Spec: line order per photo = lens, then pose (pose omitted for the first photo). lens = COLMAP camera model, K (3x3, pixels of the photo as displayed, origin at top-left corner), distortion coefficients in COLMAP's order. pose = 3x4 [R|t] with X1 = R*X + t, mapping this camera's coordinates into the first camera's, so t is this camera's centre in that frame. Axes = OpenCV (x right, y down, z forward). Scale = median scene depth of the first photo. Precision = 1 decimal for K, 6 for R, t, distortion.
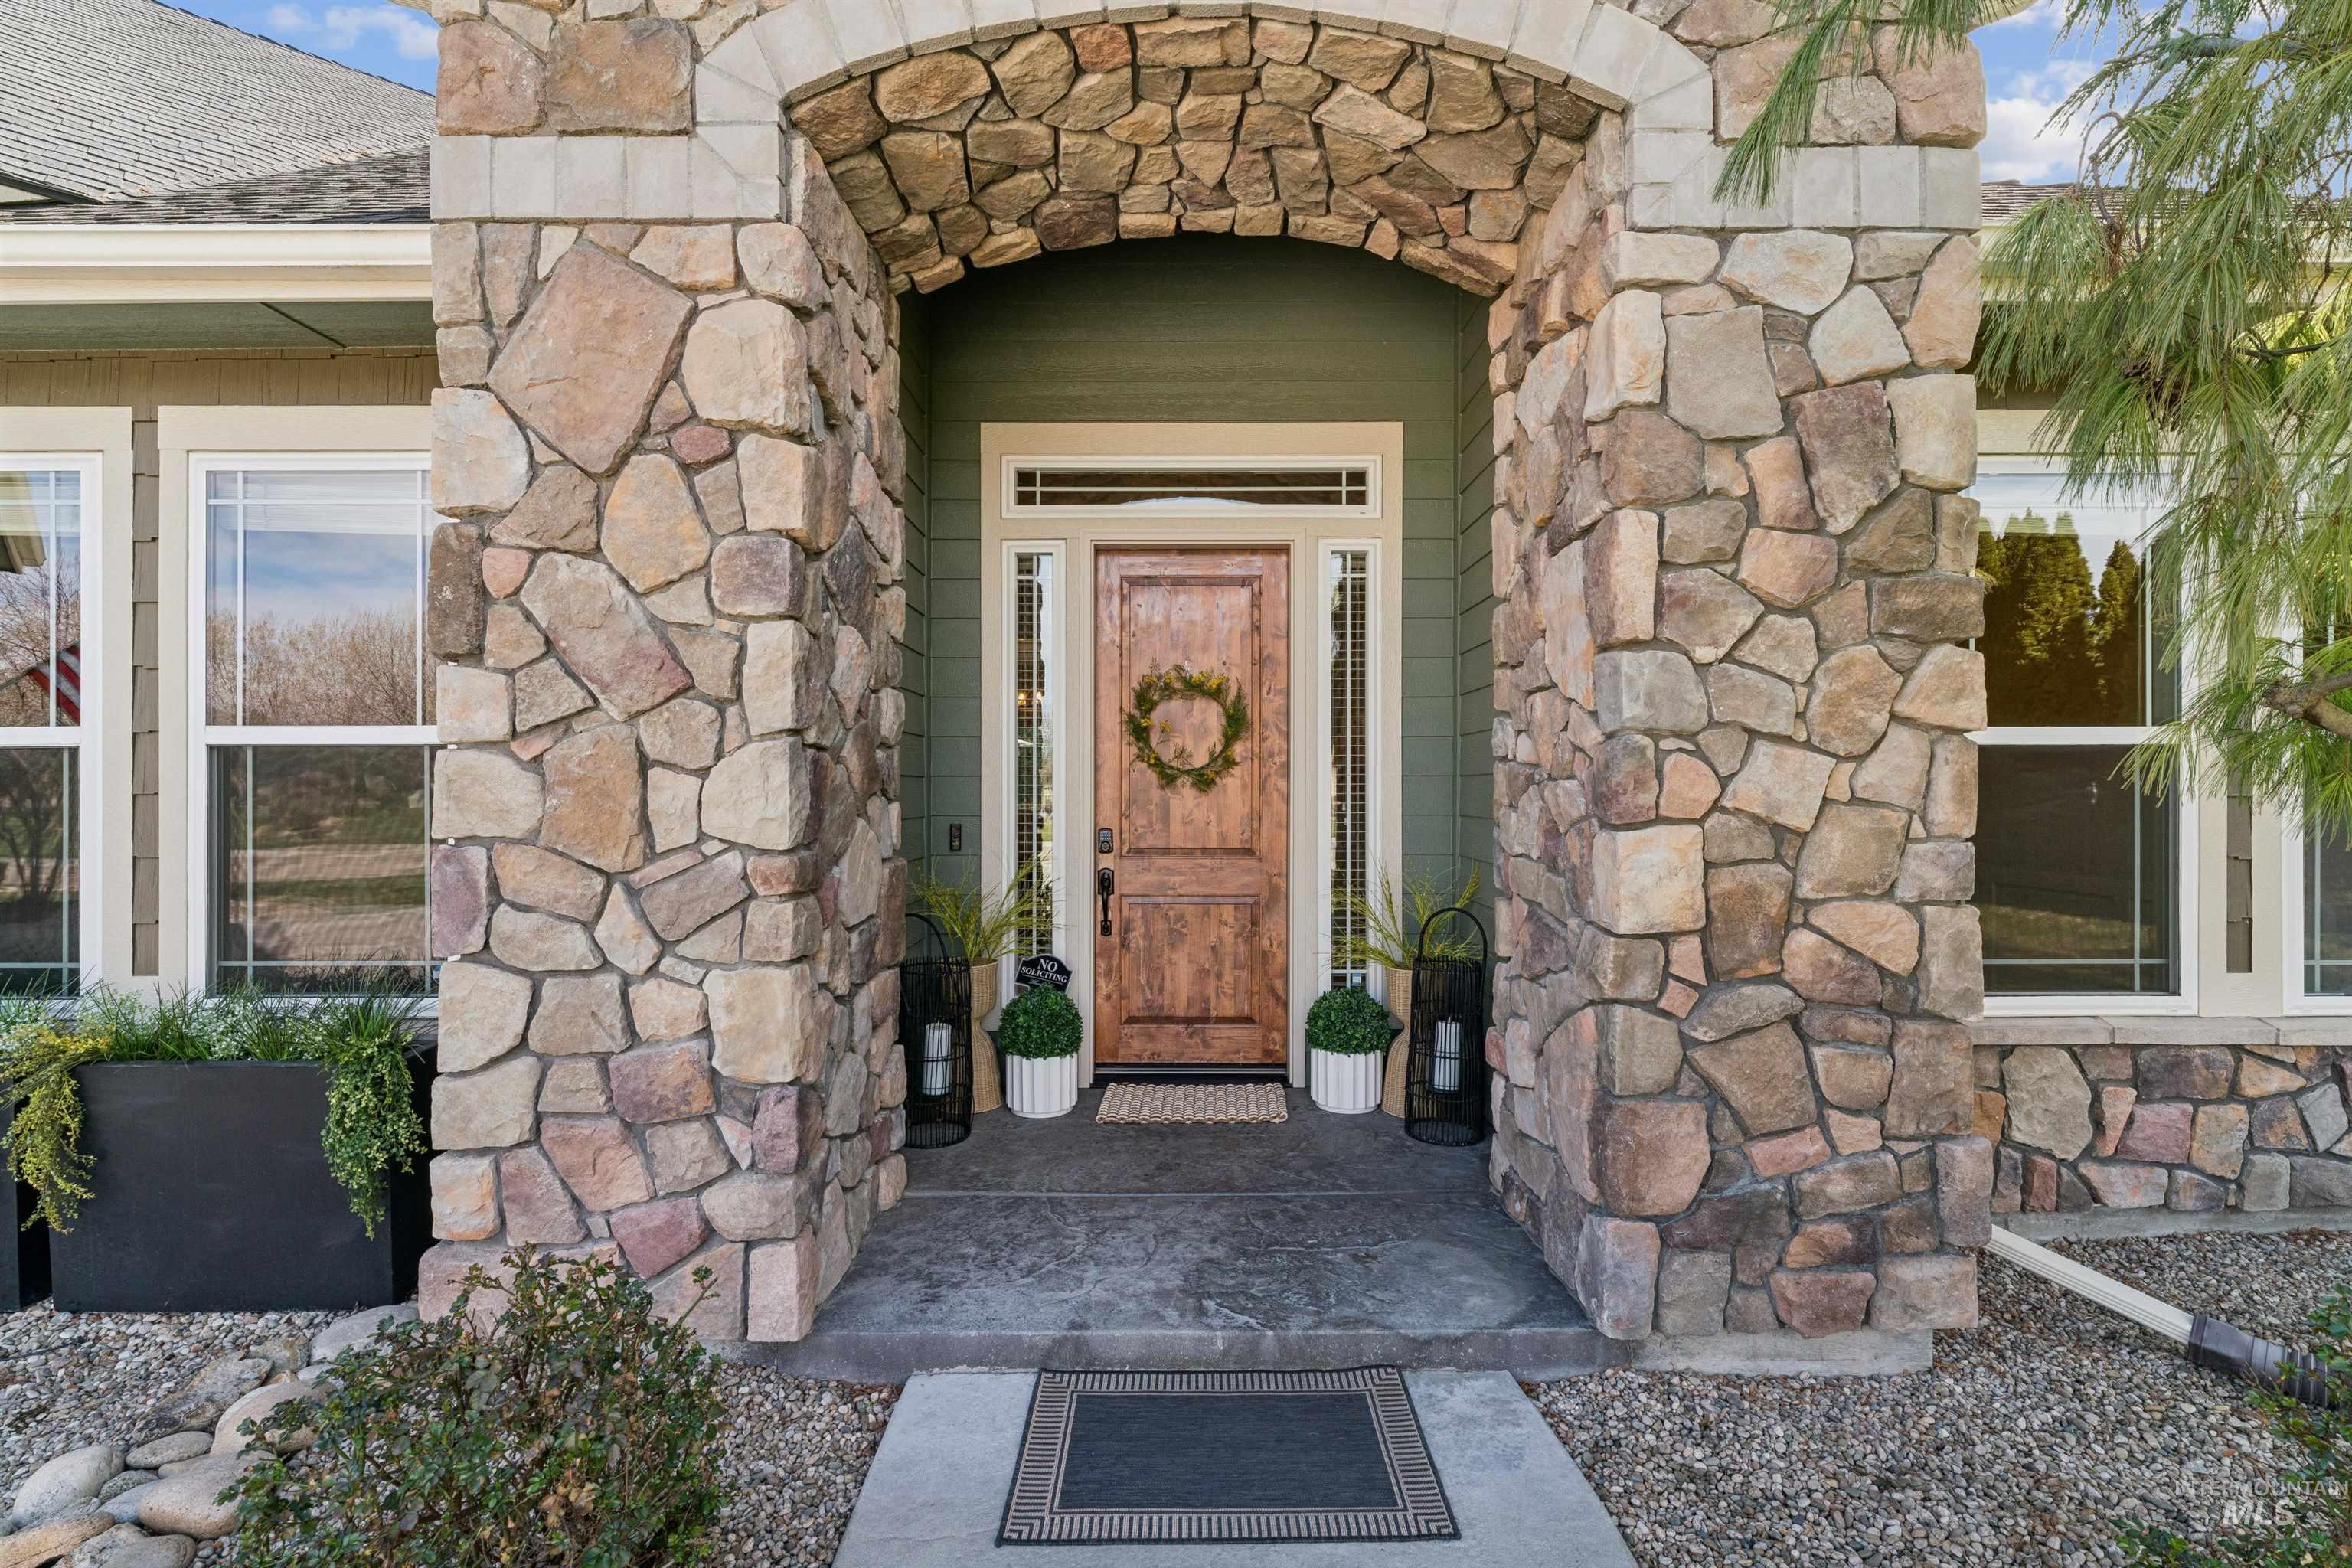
lens RADIAL K [[1051.9, 0, 1173.8], [0, 1051.9, 782.4], [0, 0, 1]] dist [-0.003160, 0.000592]
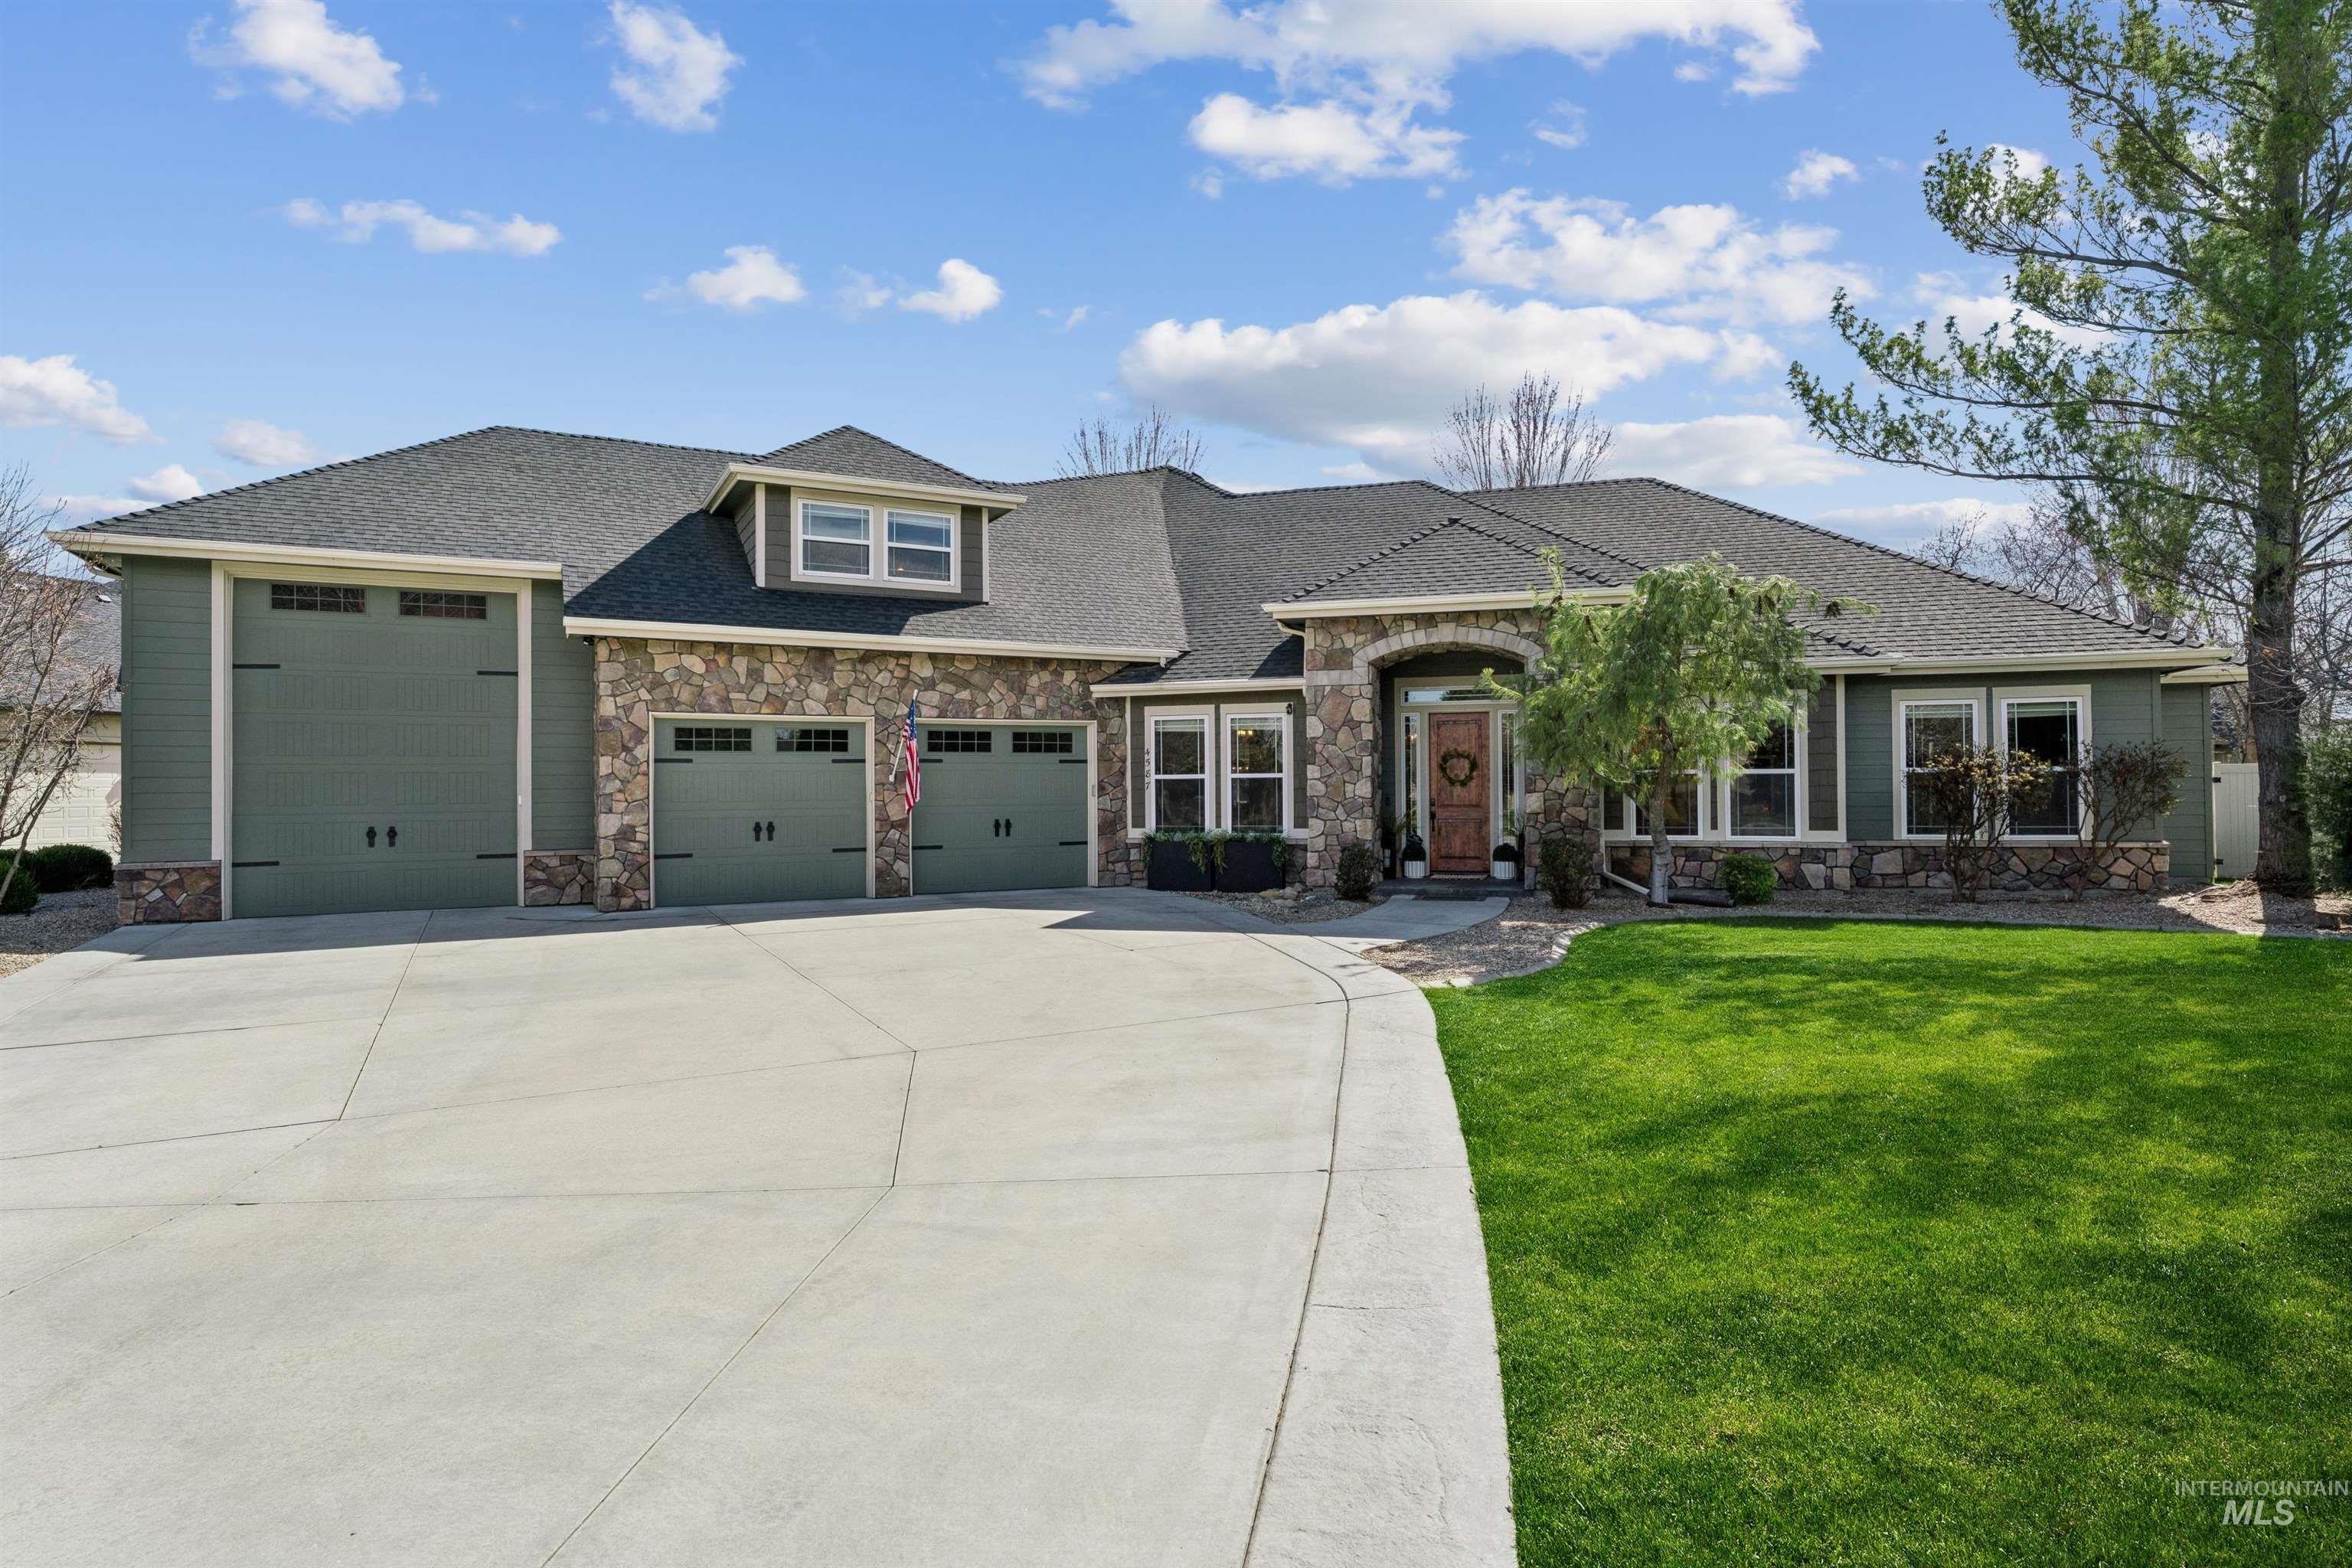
lens RADIAL K [[1233.6, 0, 1174.8], [0, 1233.6, 779.4], [0, 0, 1]] dist [-0.004983, -0.000595]
pose [[0.955903, -0.007695, -0.293581, 0.429692], [0.007999, 0.999968, -0.000163, -0.029803], [0.293573, -0.002192, 0.955934, -4.245661]]
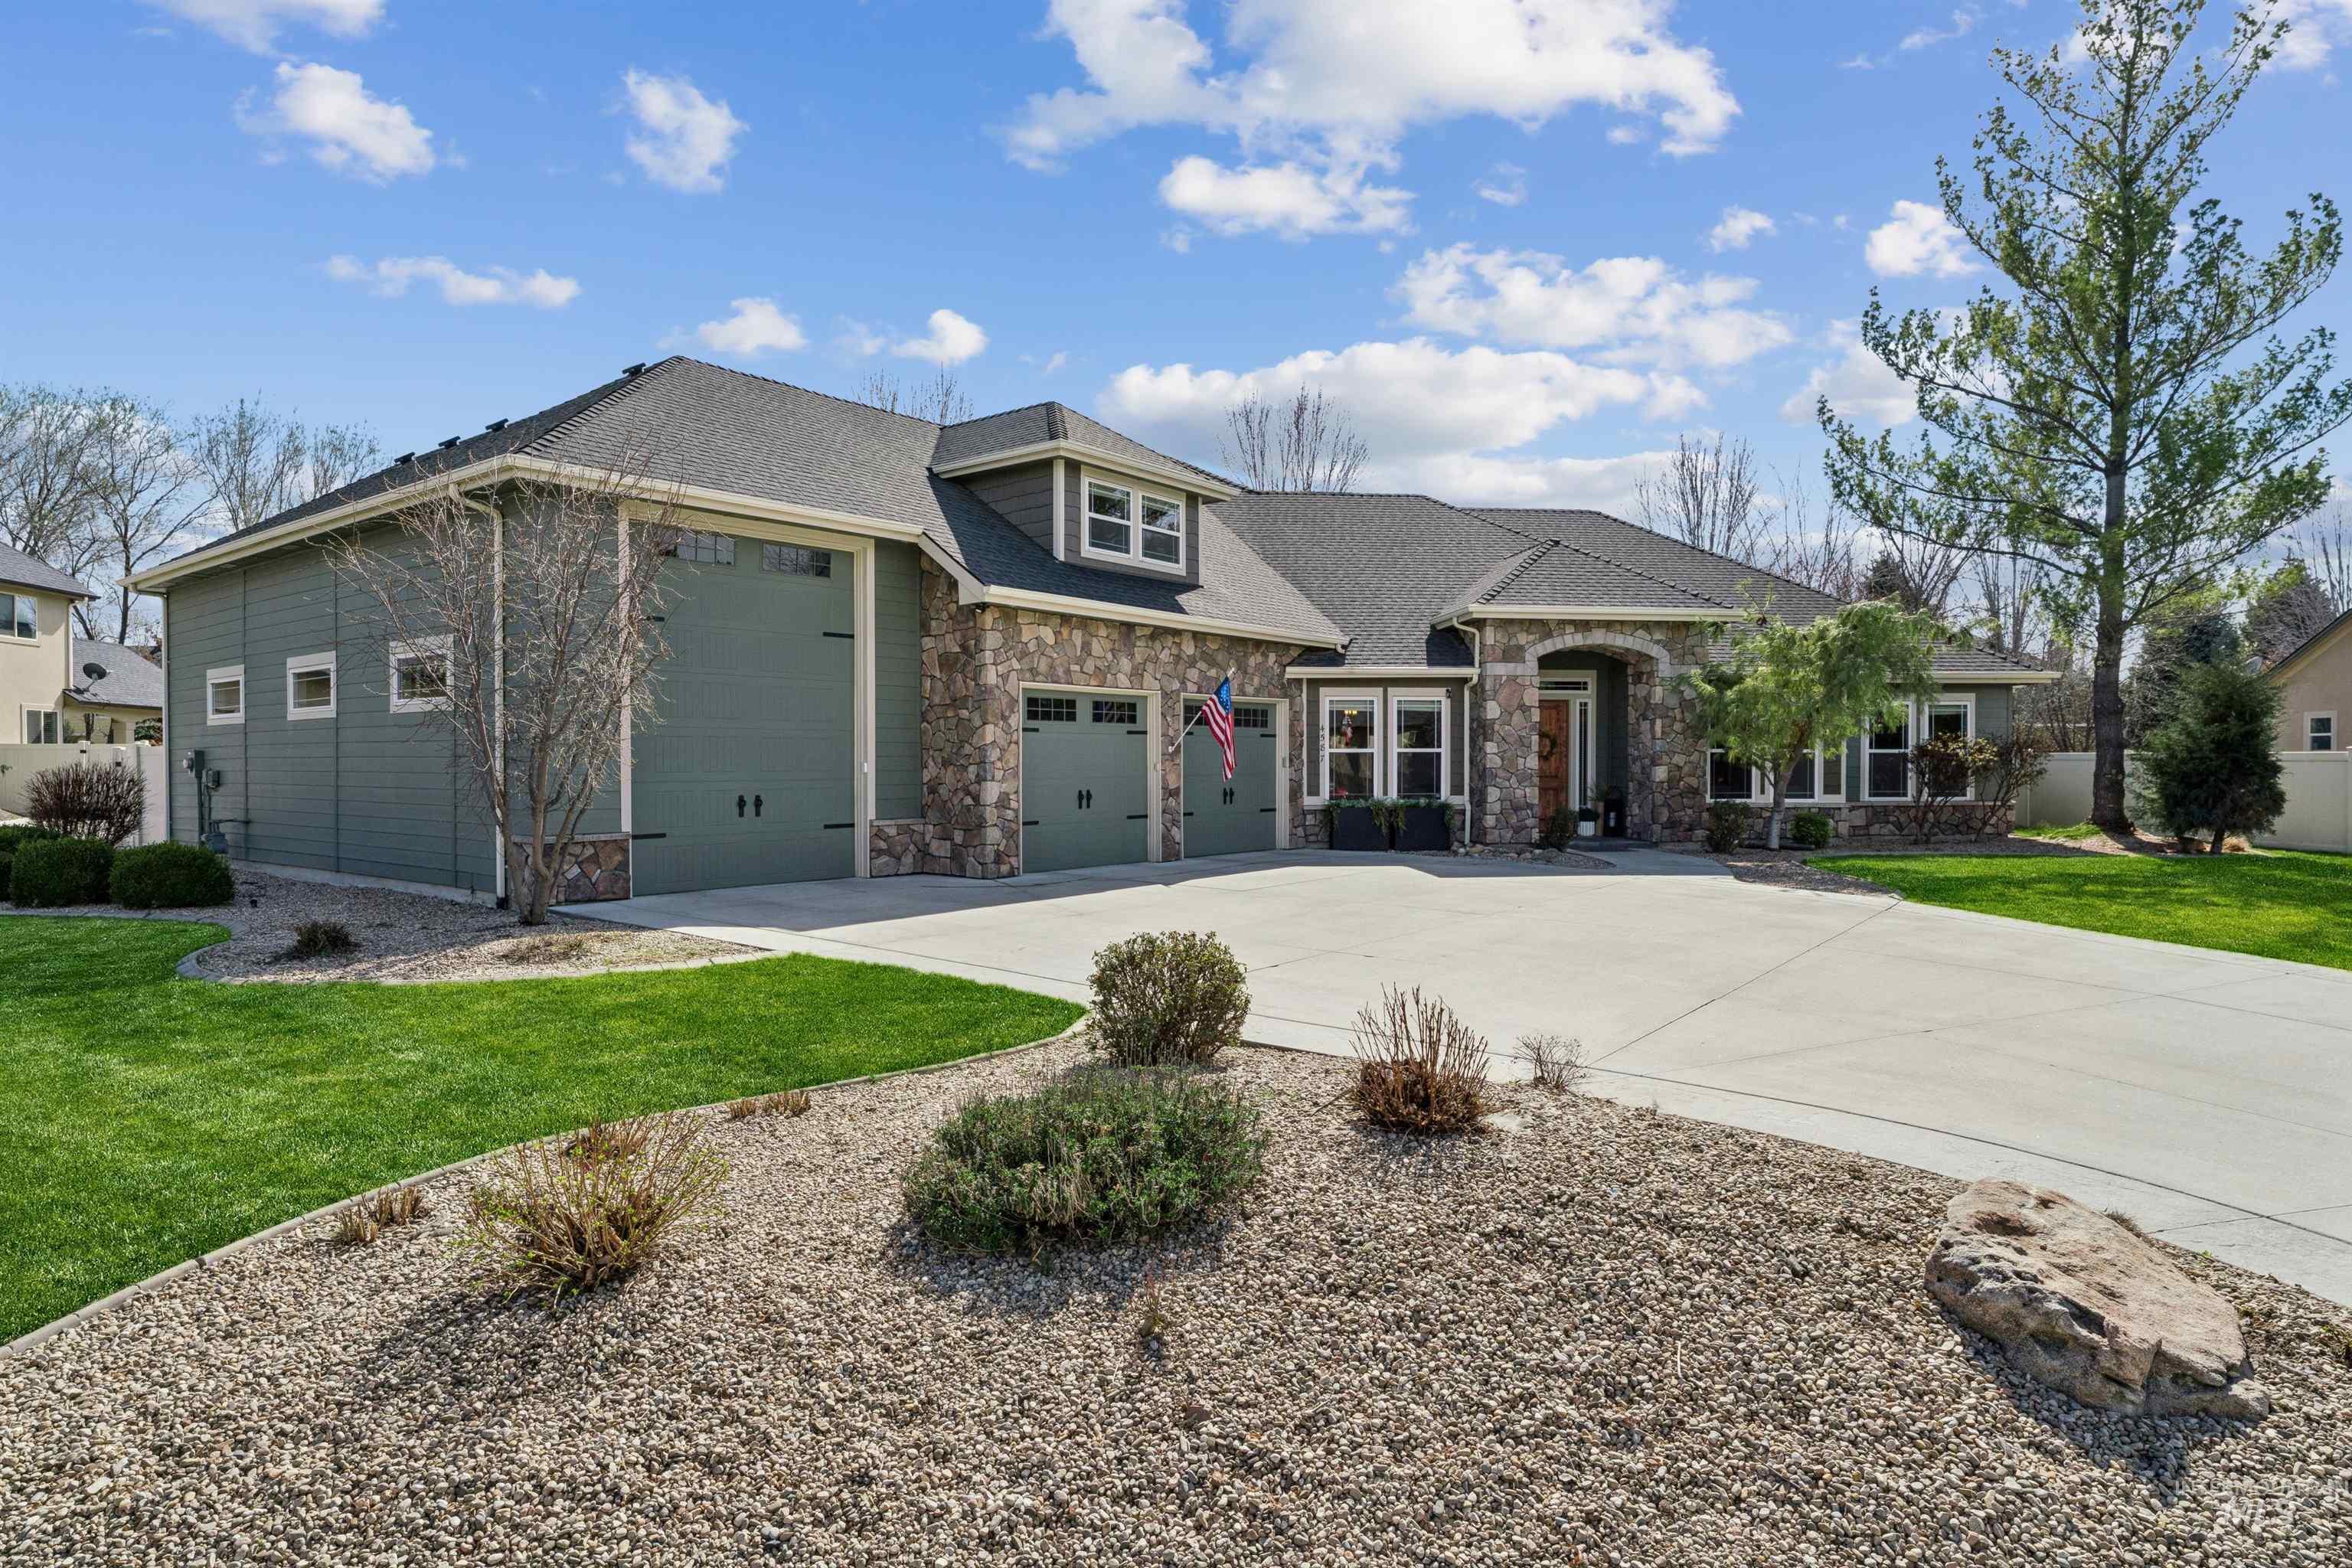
lens RADIAL K [[1296.2, 0, 1165.4], [0, 1296.2, 767.6], [0, 0, 1]] dist [0.004204, -0.000627]
pose [[0.994176, -0.000355, 0.107765, -2.786234], [-0.000663, 0.999955, 0.009413, -0.017224], [-0.107763, -0.009430, 0.994132, -5.363047]]
